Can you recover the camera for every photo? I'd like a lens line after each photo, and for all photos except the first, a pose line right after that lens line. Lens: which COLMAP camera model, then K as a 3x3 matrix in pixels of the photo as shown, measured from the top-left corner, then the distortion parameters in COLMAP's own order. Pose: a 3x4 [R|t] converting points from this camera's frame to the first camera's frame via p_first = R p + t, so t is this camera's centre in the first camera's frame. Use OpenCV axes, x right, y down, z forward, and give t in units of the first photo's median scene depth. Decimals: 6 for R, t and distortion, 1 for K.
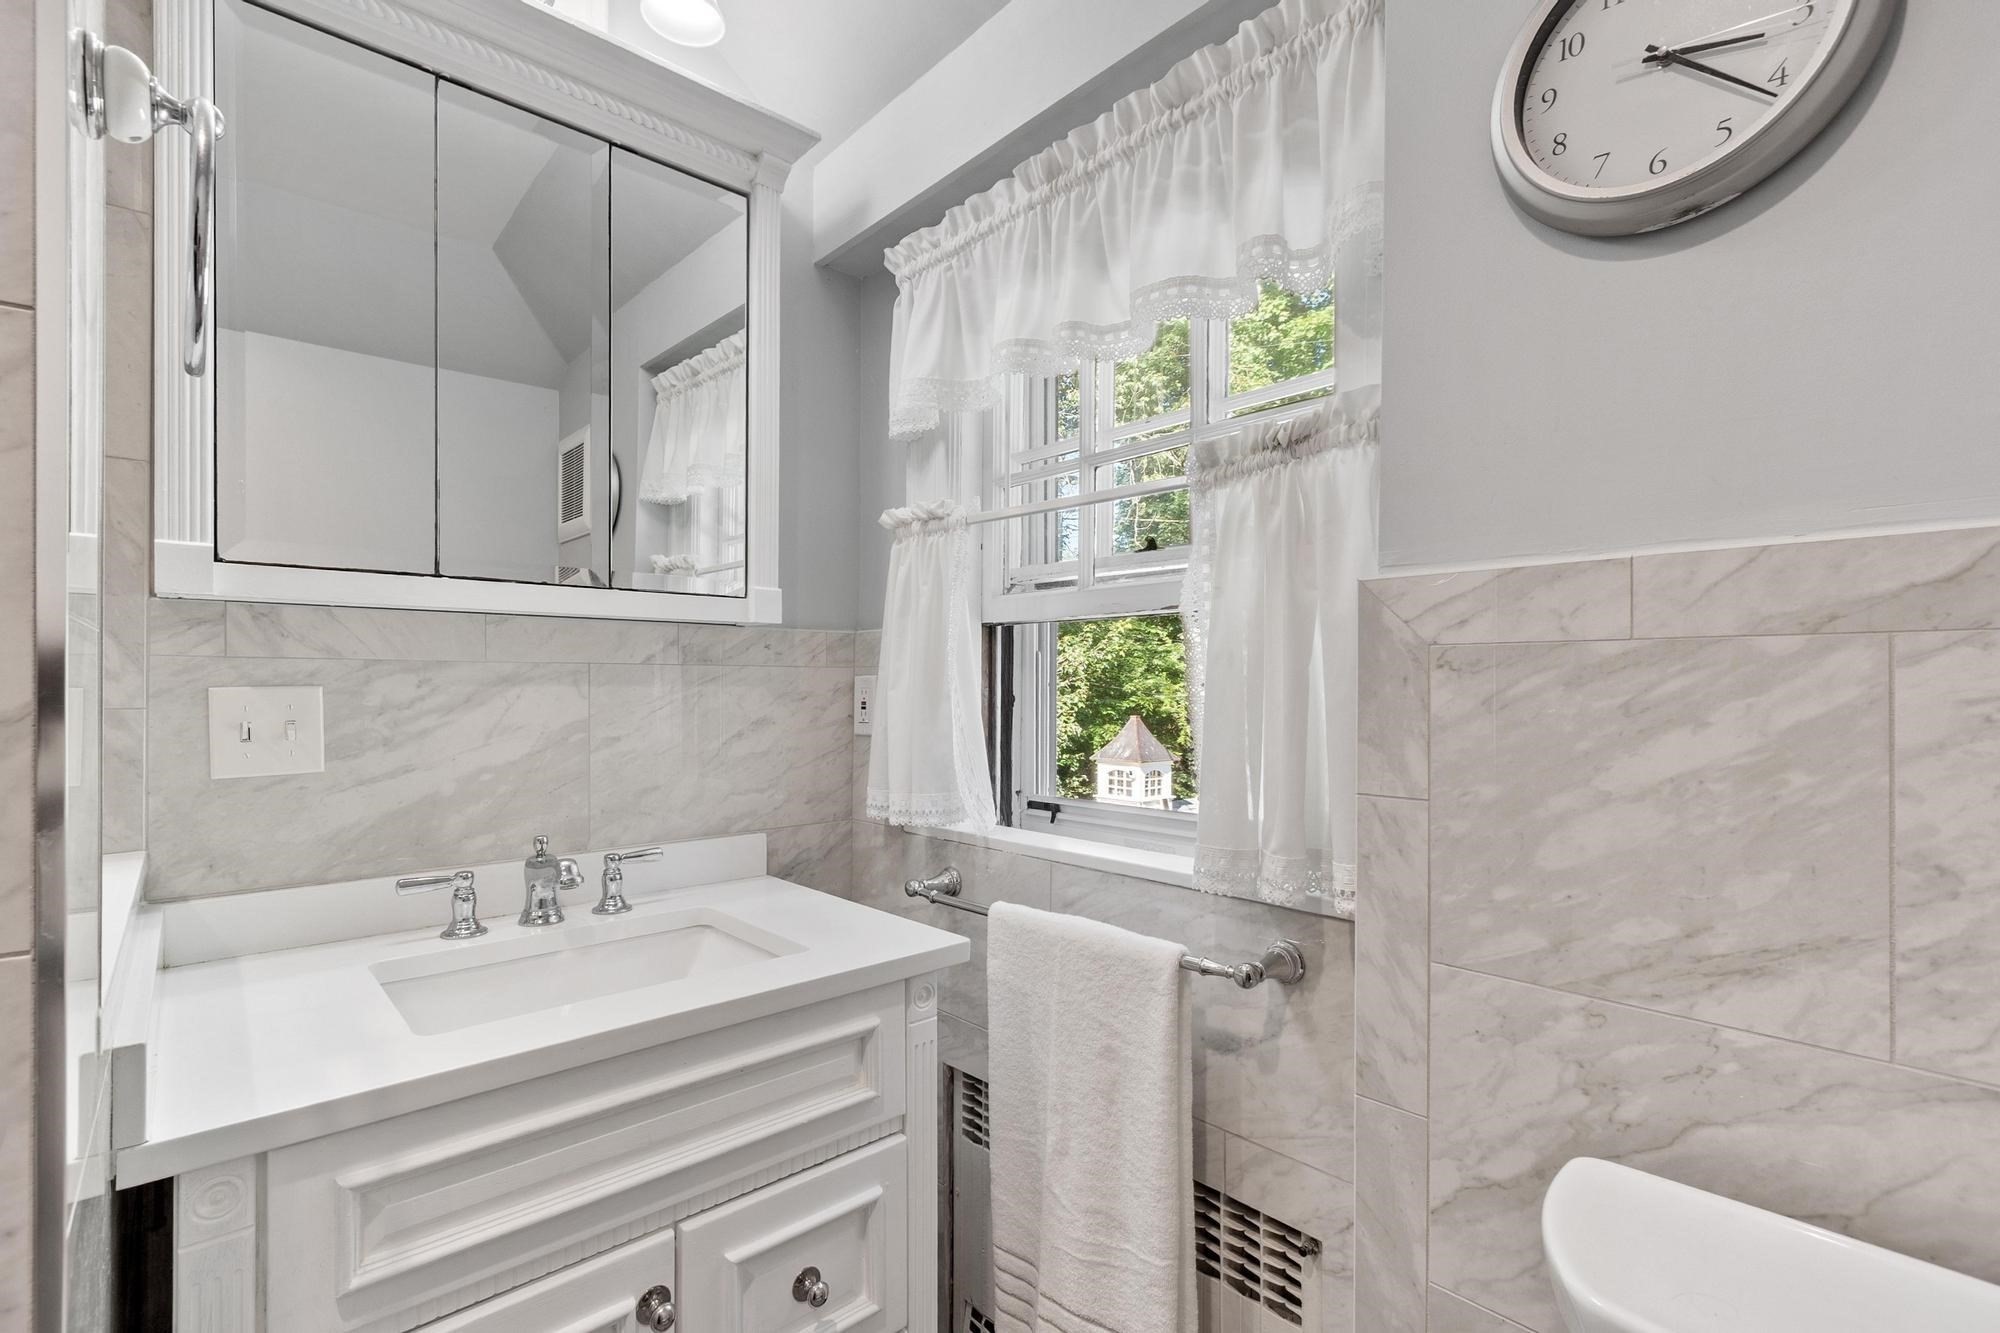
lens RADIAL K [[897.5, 0, 999.1], [0, 897.5, 677.9], [0, 0, 1]] dist [-0.000582, -0.000878]
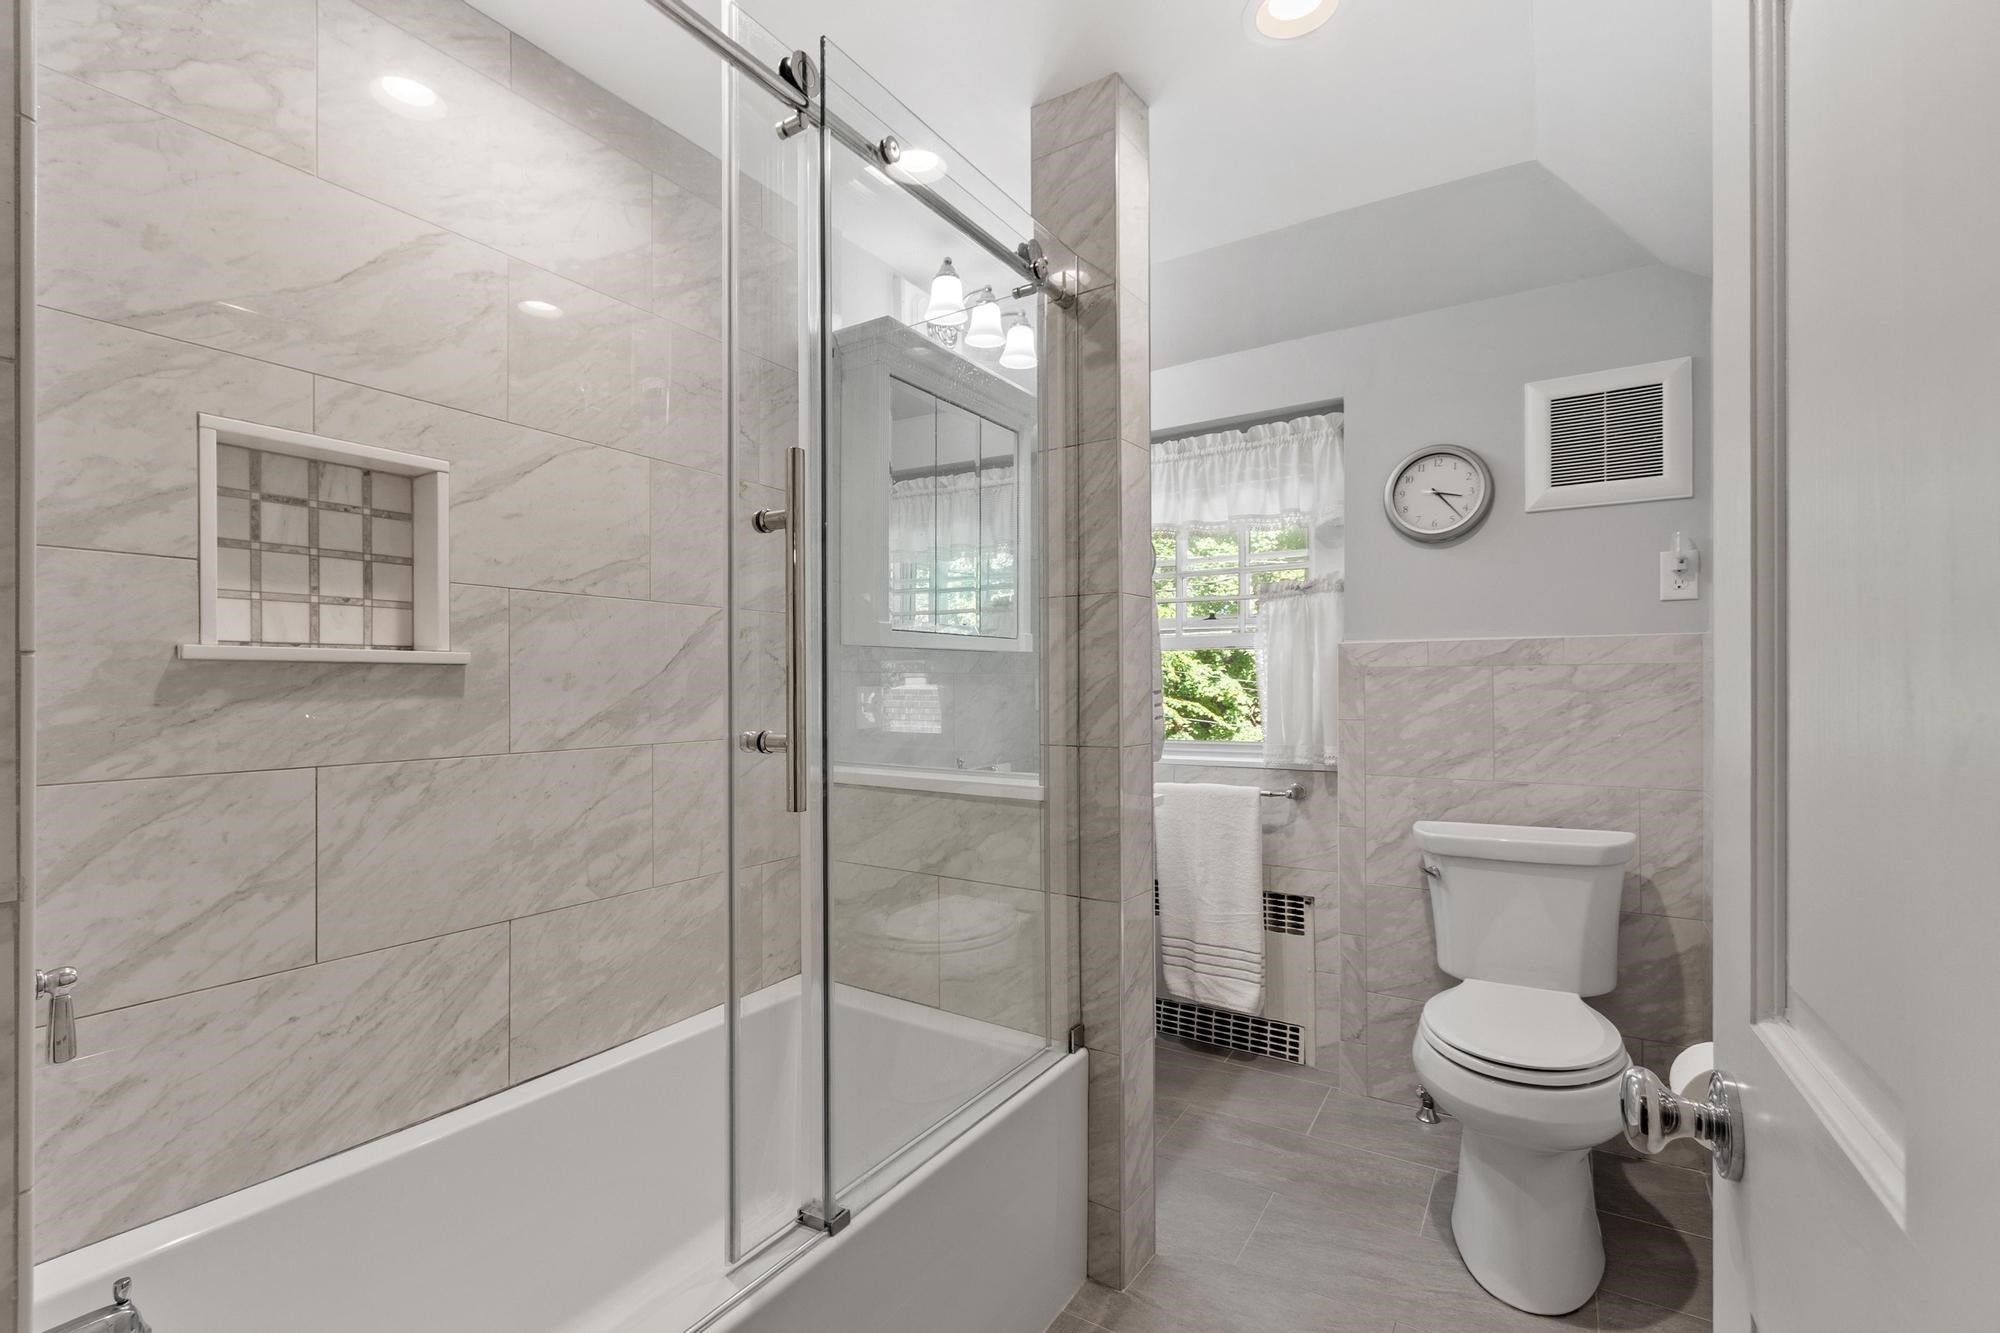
lens RADIAL K [[865.7, 0, 1000.4], [0, 865.7, 675.6], [0, 0, 1]] dist [0.001291, 0.000094]
pose [[0.966415, -0.009111, 0.256825, -1.270684], [0.008879, 0.999958, 0.002065, -0.023378], [-0.256833, 0.000284, 0.966456, -1.301922]]
